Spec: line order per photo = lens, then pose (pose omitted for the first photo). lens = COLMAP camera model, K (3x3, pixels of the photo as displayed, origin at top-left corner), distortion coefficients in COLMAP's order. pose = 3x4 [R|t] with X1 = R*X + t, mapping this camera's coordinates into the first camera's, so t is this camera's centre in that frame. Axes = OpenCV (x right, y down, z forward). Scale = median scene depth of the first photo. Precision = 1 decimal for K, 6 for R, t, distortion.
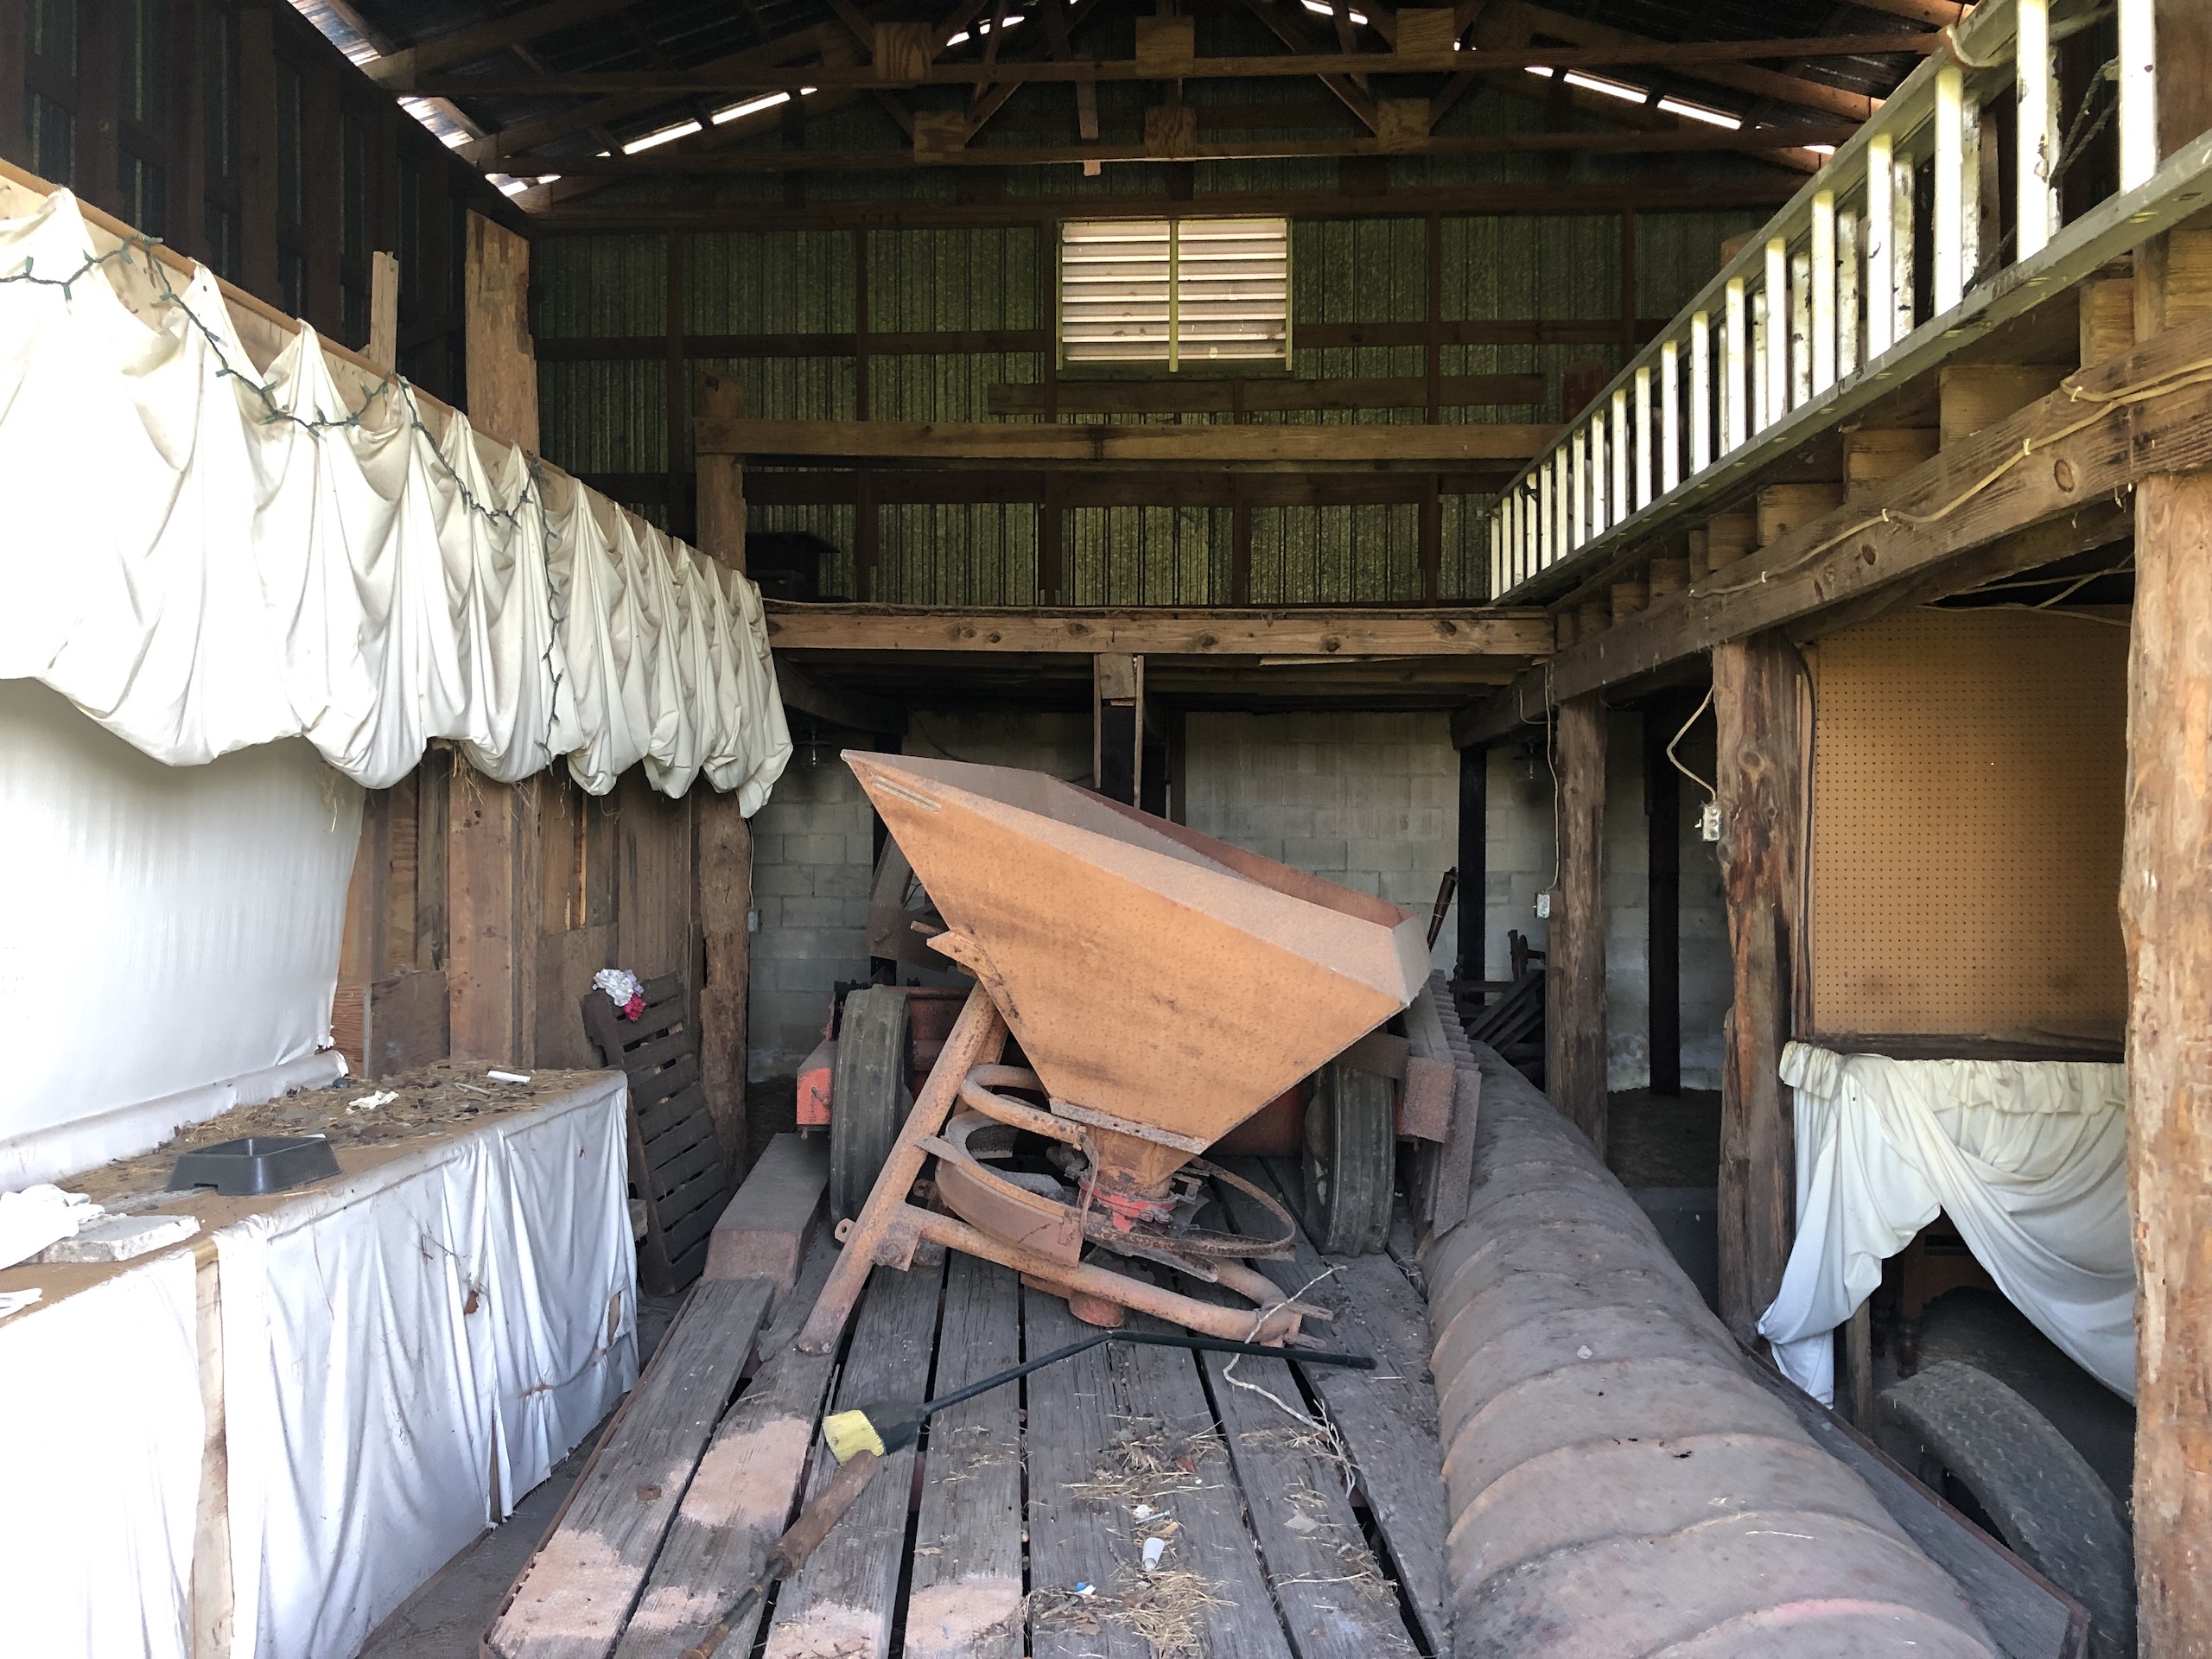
lens RADIAL K [[1819.7, 0, 1105.6], [0, 1819.7, 823.4], [0, 0, 1]] dist [0.021568, -0.011795]
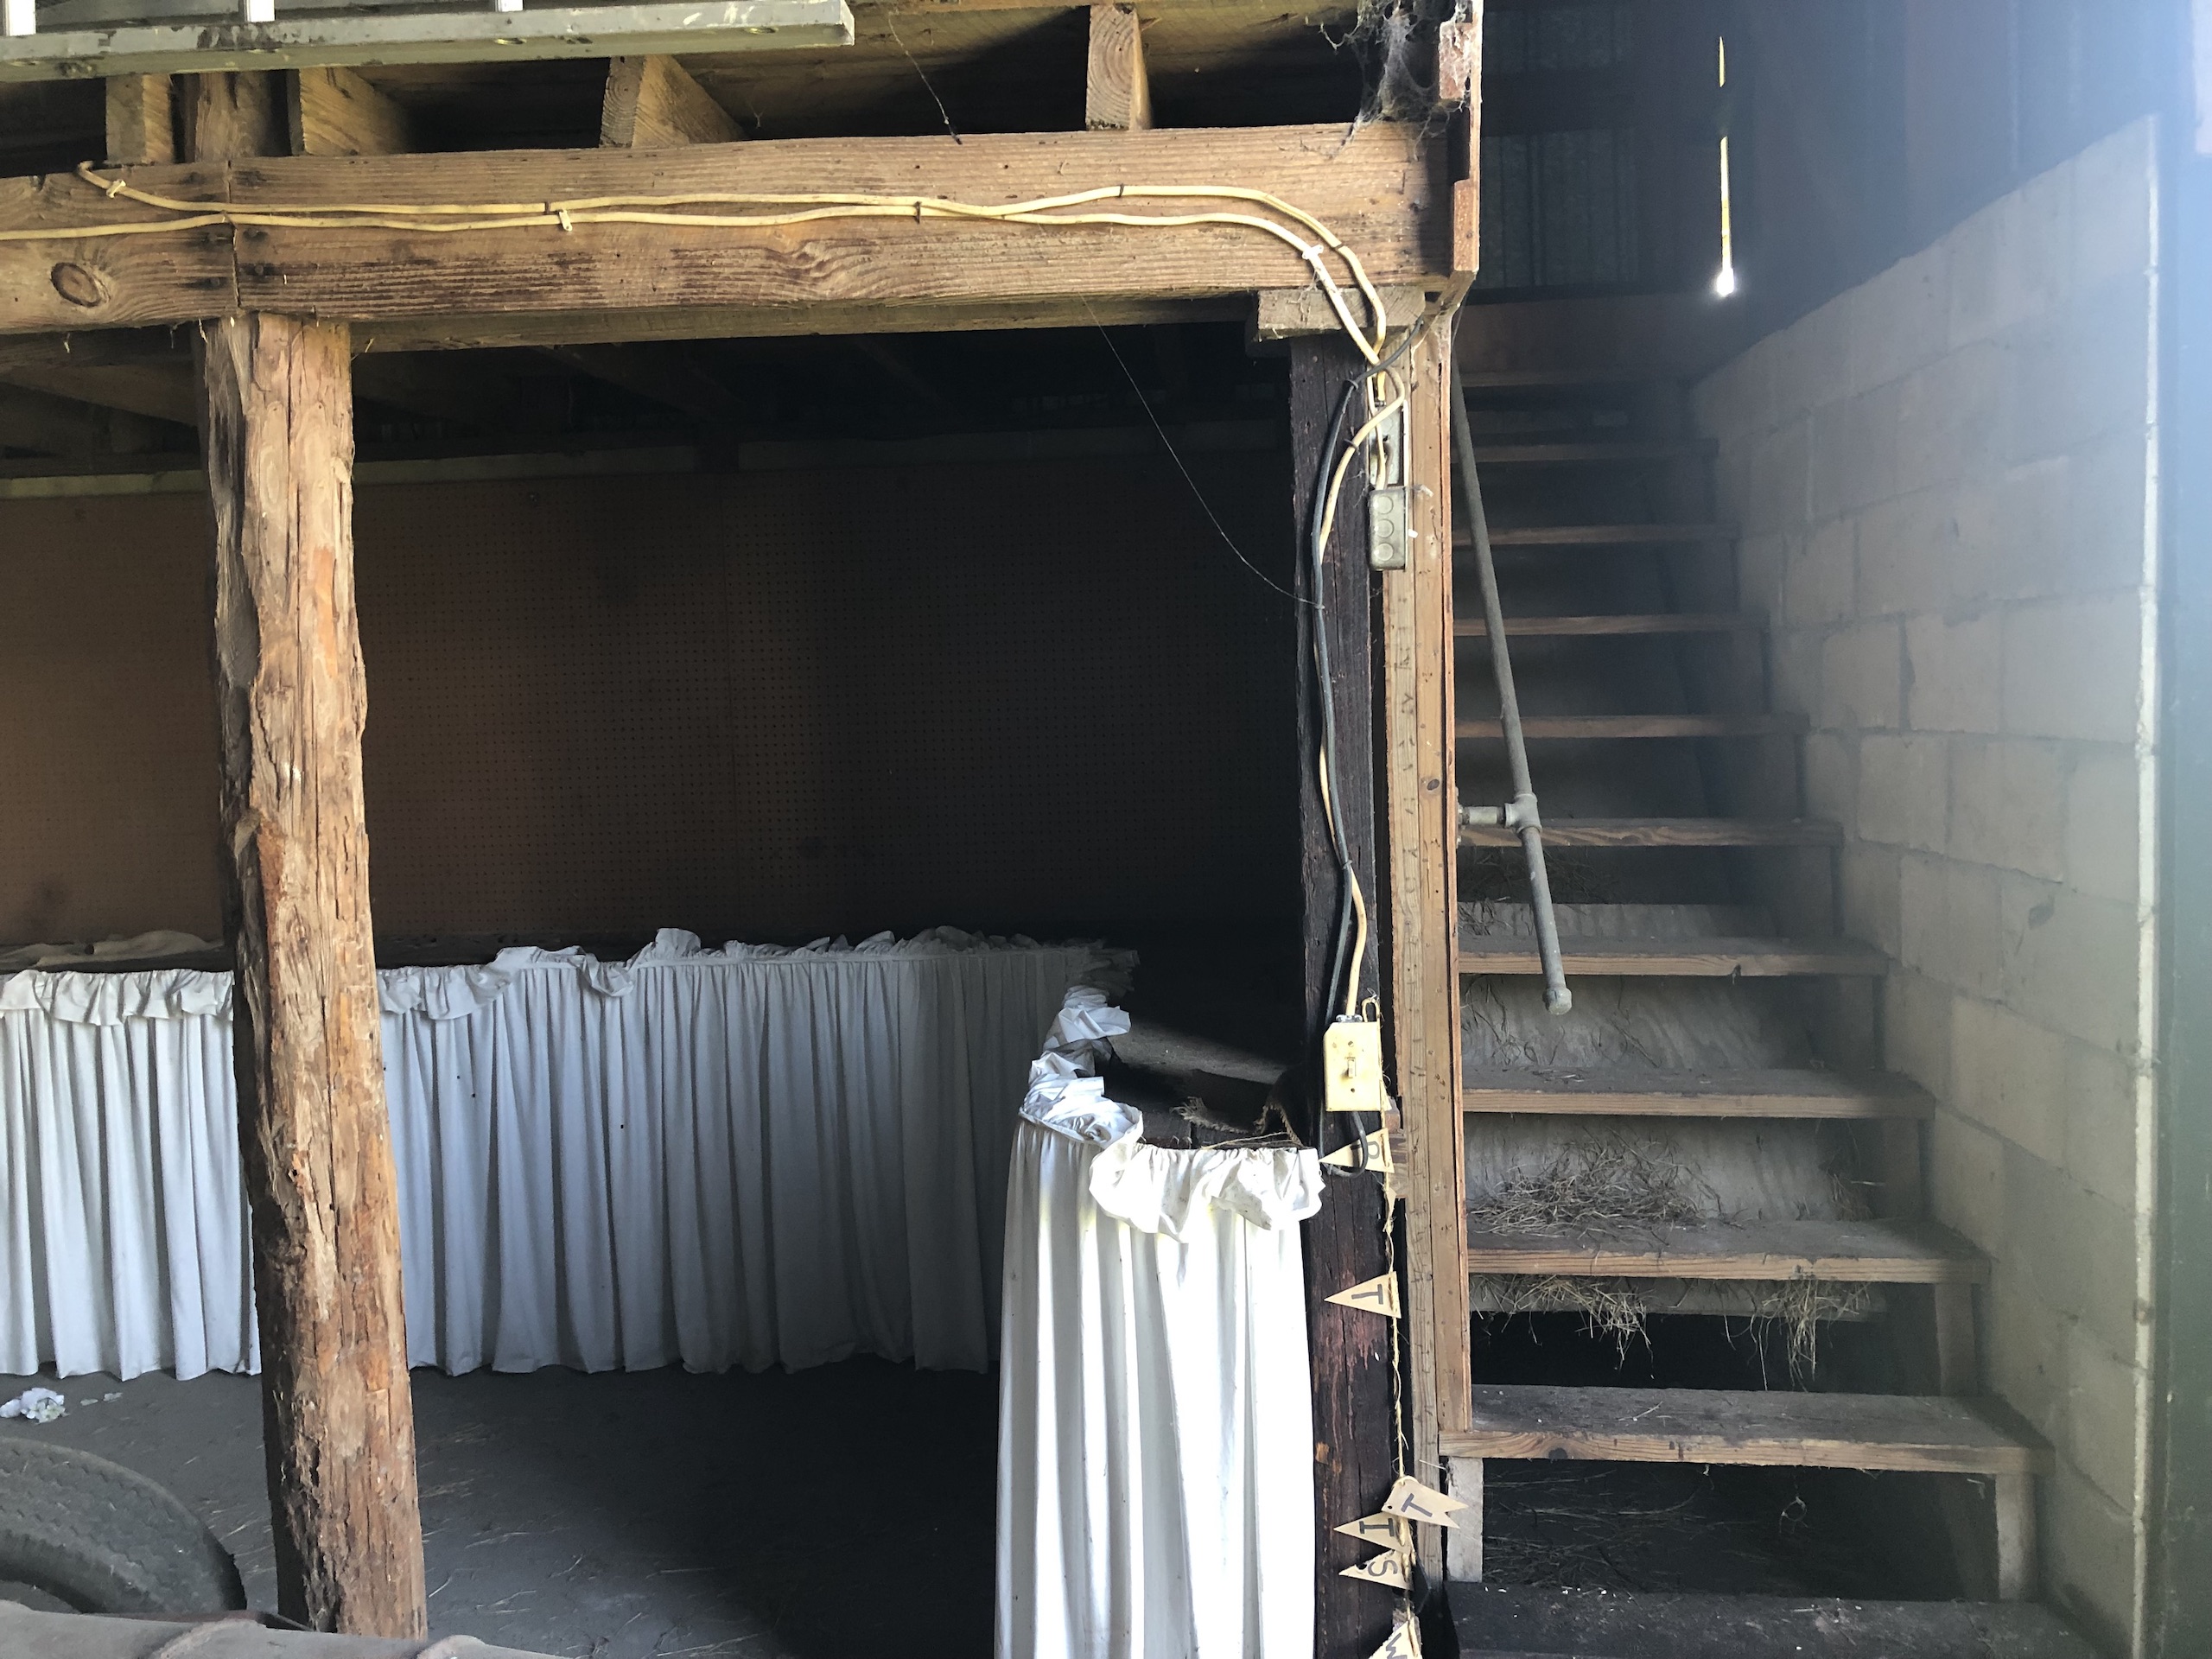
lens RADIAL K [[1819.7, 0, 1105.2], [0, 1819.7, 829.7], [0, 0, 1]] dist [0.021568, -0.011795]
pose [[0.017290, -0.065552, 0.997699, -0.318132], [0.035483, 0.997260, 0.064908, 0.015155], [-0.999221, 0.034280, 0.019569, 0.583403]]
